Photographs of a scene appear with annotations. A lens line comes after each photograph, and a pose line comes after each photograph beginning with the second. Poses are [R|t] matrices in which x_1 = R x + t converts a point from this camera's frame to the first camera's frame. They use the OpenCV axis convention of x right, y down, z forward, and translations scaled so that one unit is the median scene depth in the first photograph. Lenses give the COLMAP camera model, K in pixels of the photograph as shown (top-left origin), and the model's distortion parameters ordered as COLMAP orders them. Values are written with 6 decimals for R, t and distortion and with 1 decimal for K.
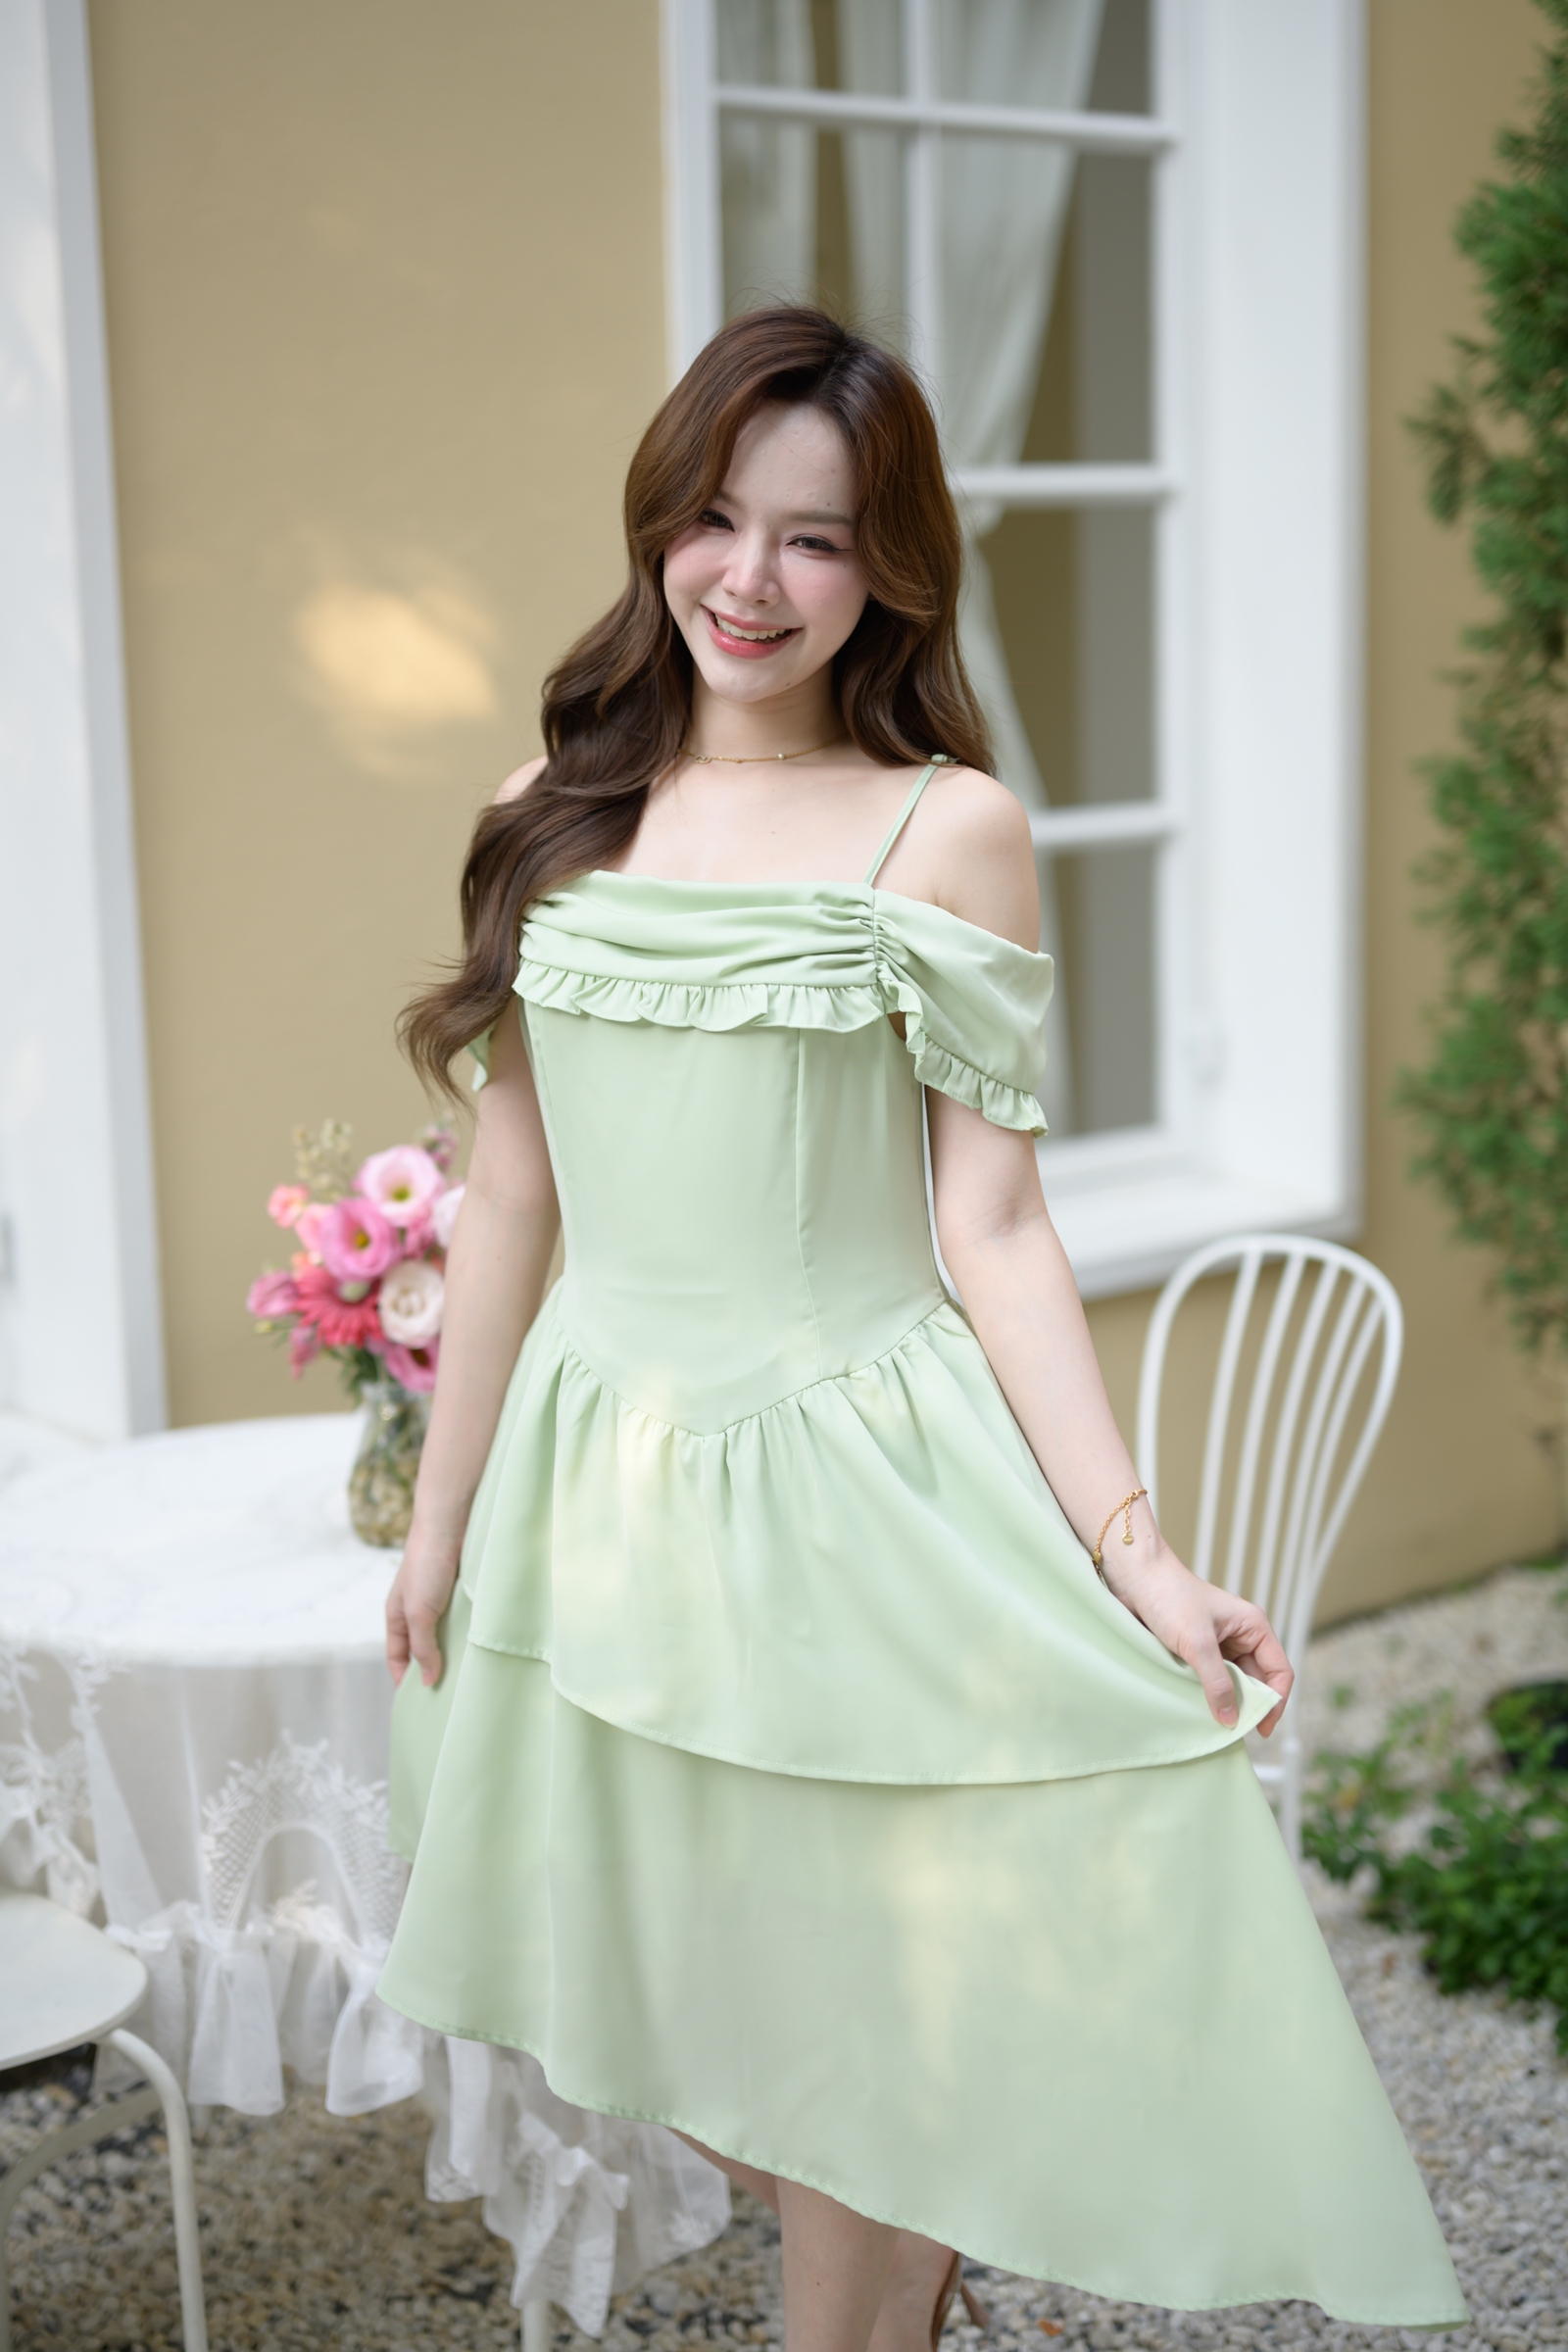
lens RADIAL K [[3564.3, 0, 744.9], [0, 3564.3, 1116.6], [0, 0, 1]] dist [0.033881, 0.012686]
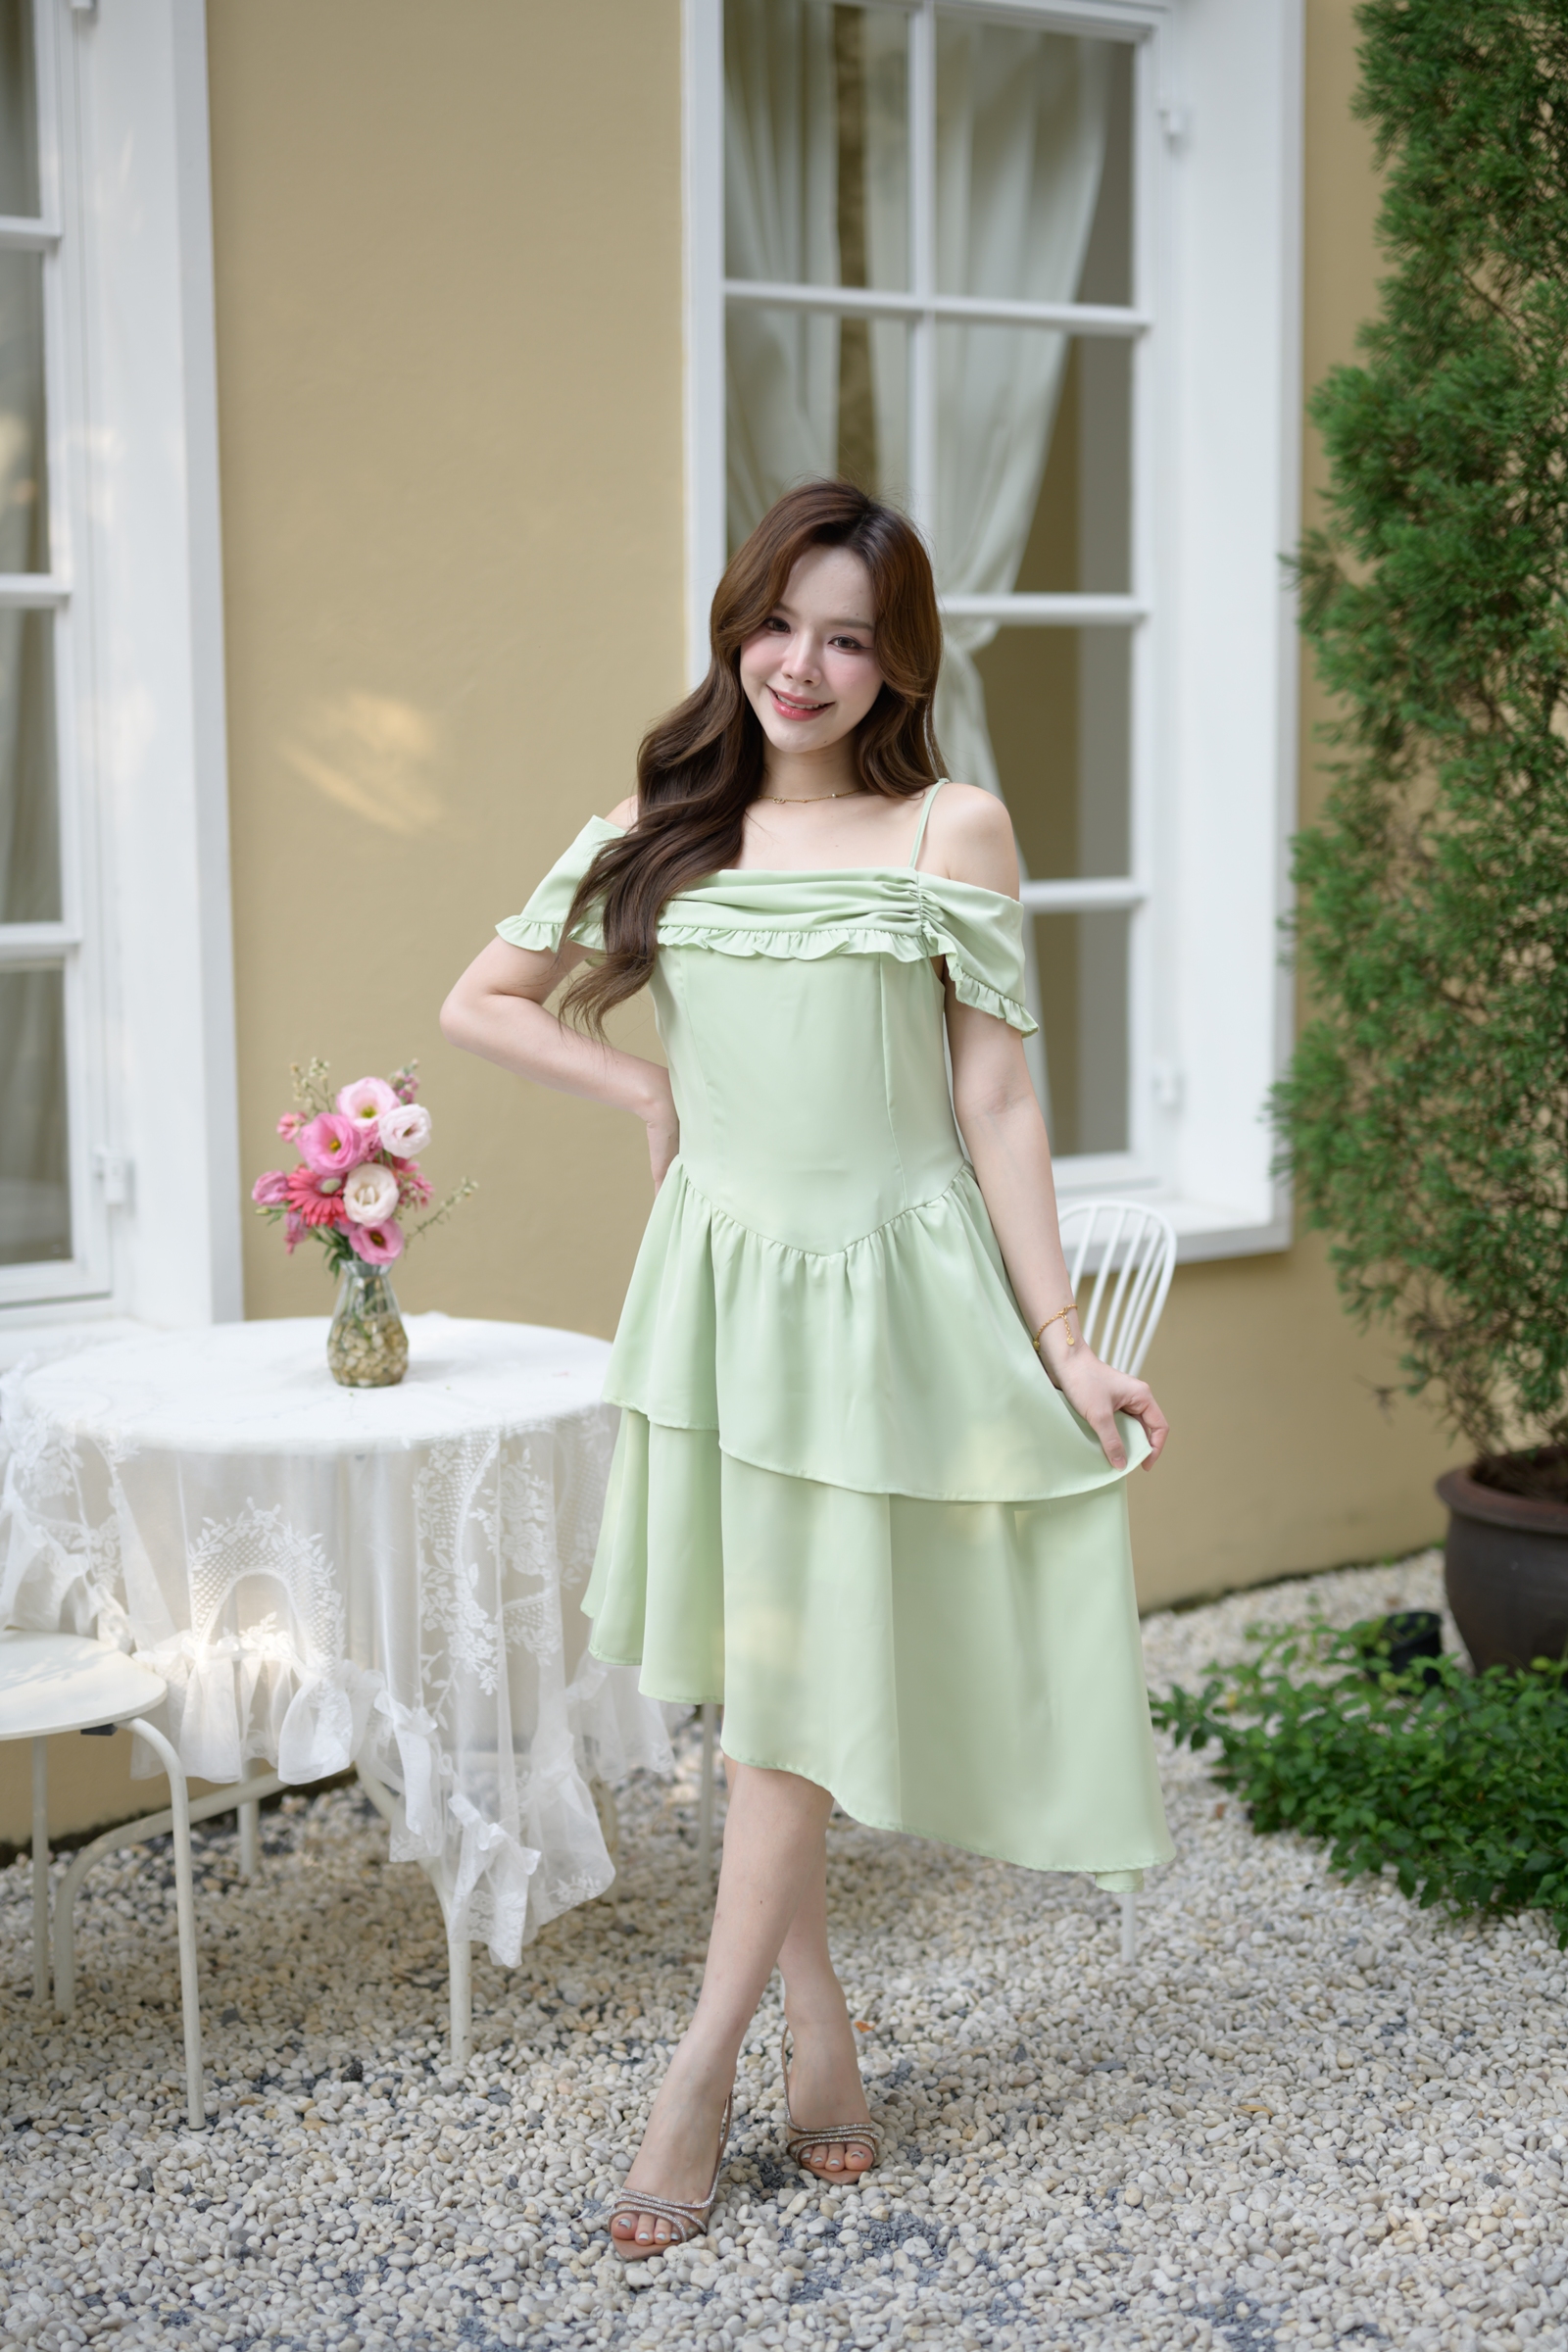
lens RADIAL K [[3347.5, 0, 636.3], [0, 3347.5, 1099.7], [0, 0, 1]] dist [0.005284, 0.146819]
pose [[0.994699, 0.027394, -0.099115, 0.101942], [-0.030835, 0.998968, -0.033350, 0.044347], [0.098100, 0.036230, 0.994517, -0.191162]]
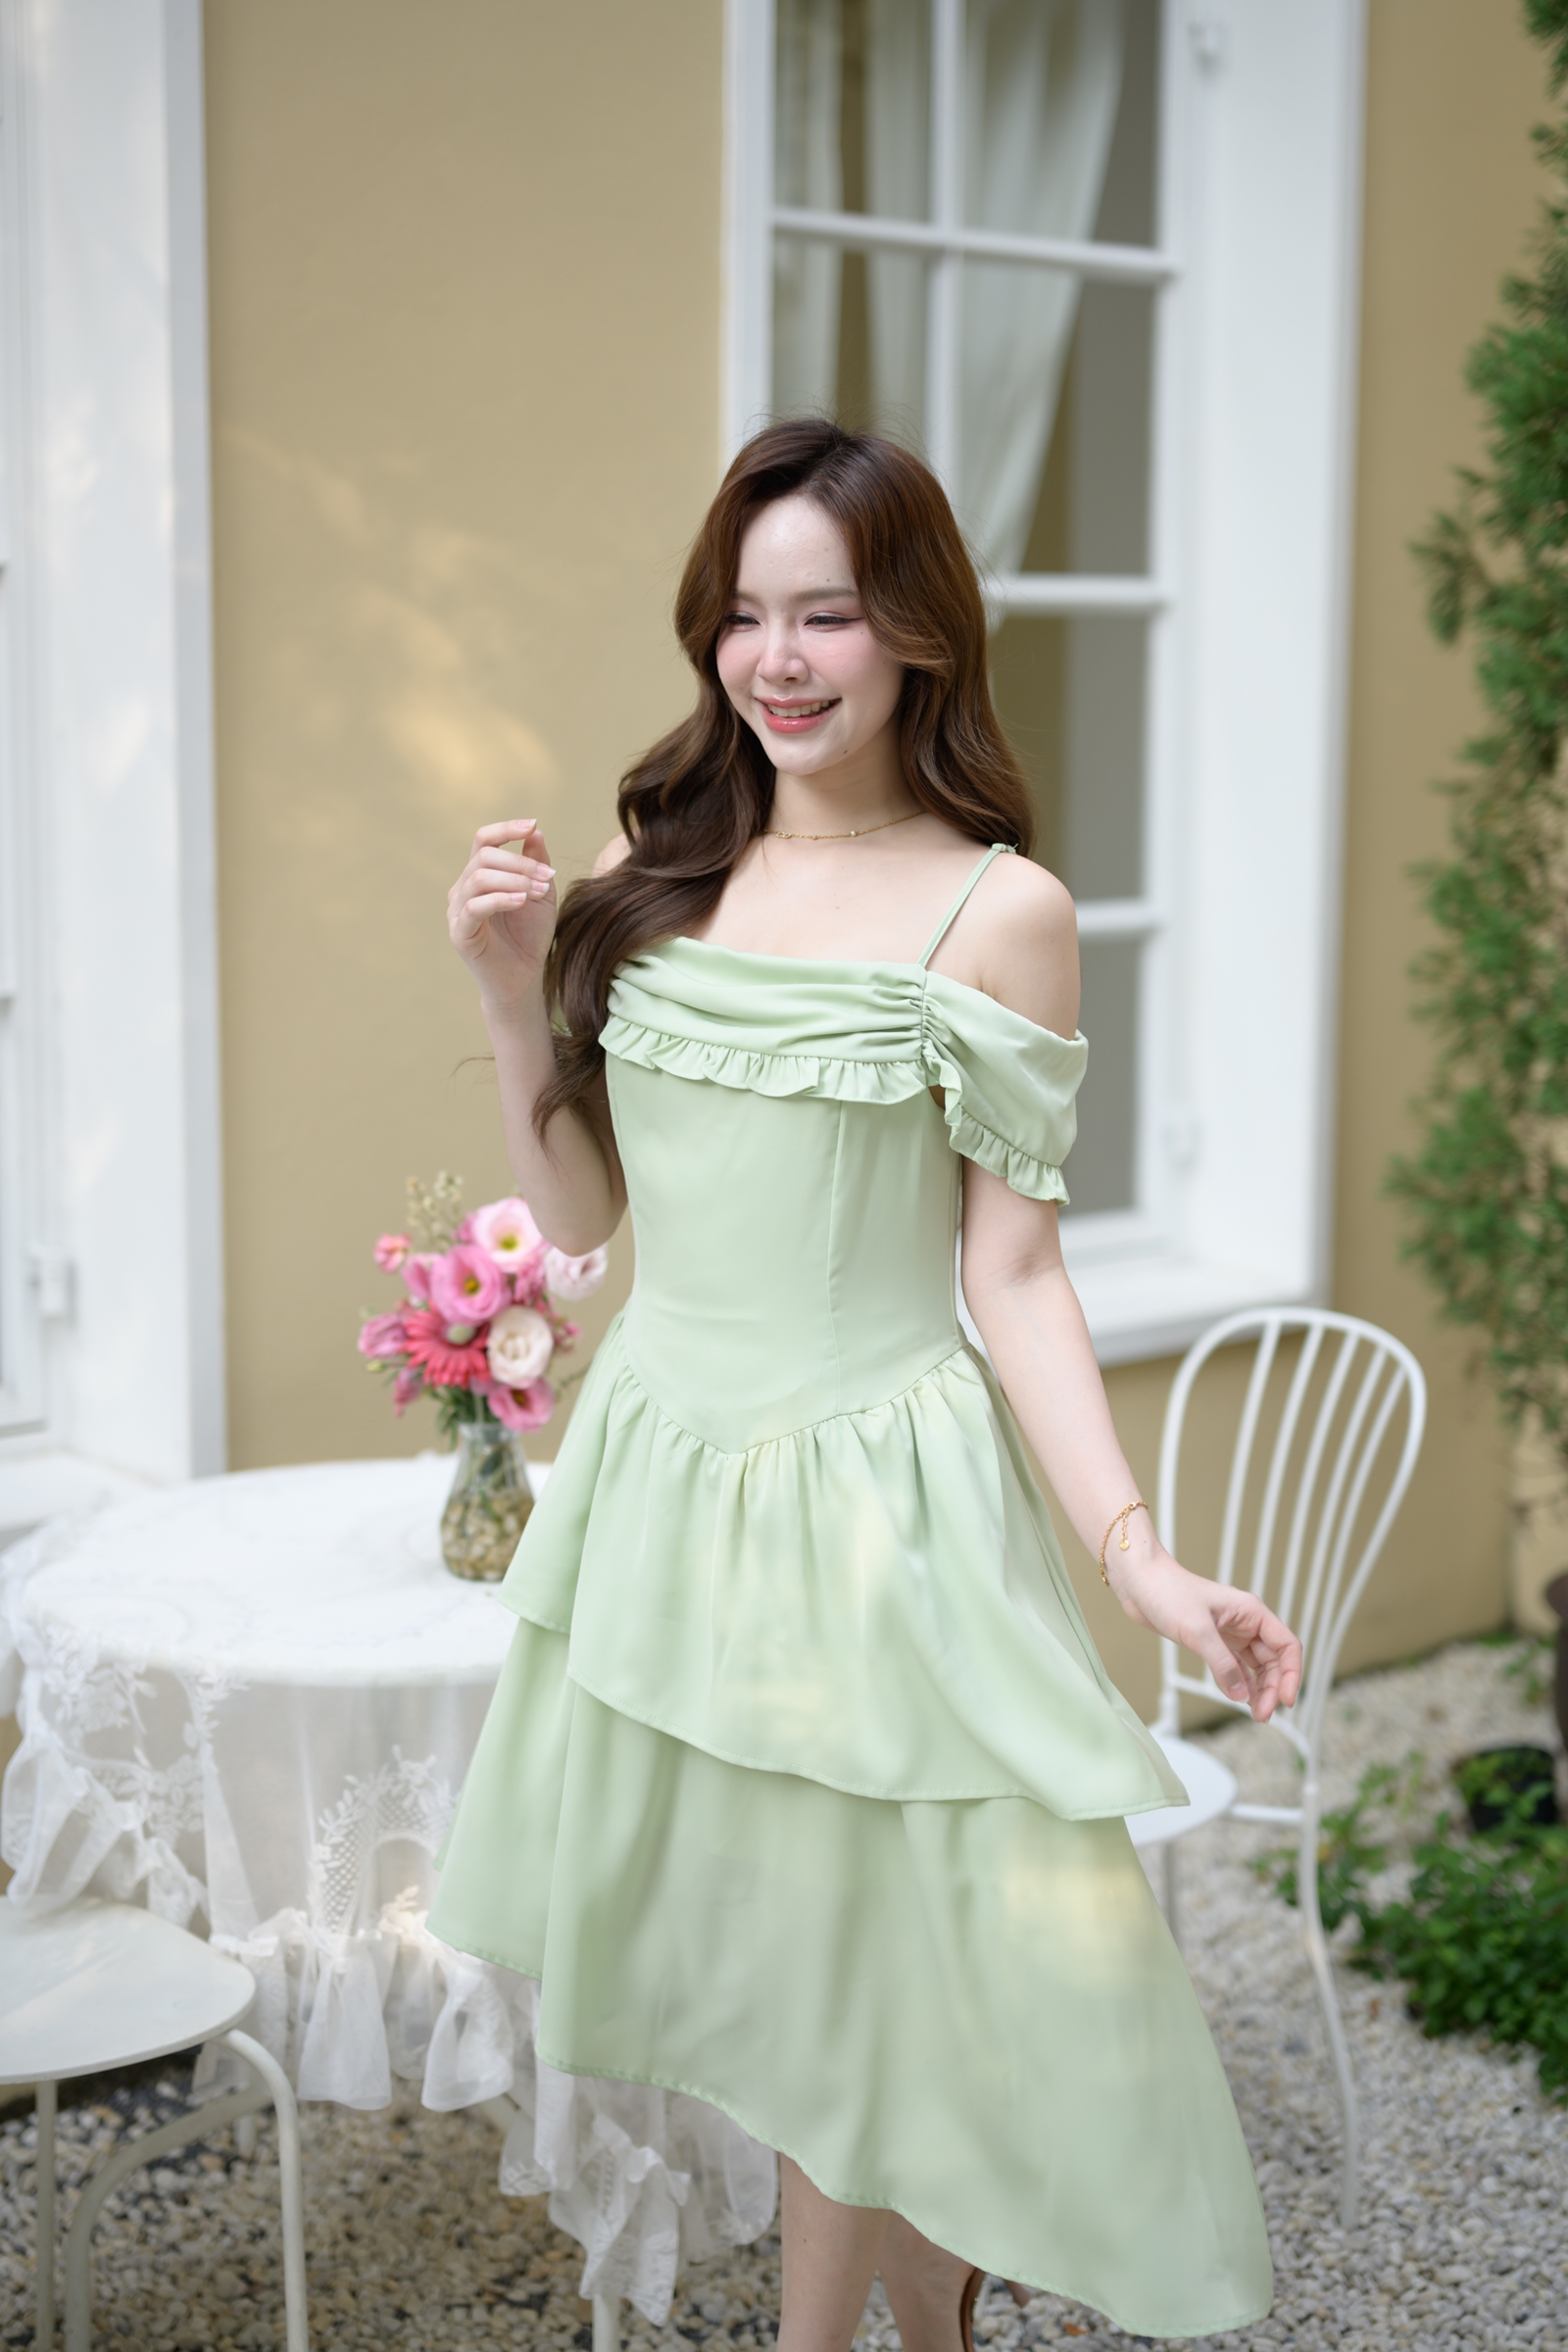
lens RADIAL K [[3527.9, 0, 790.5], [0, 3527.9, 1114.4], [0, 0, 1]] dist [0.025237, 0.077269]
pose [[0.998731, 0.024882, 0.043786, -0.049236], [-0.023718, 0.999357, -0.026903, 0.007947], [-0.044427, 0.025831, 0.998679, -0.040998]]
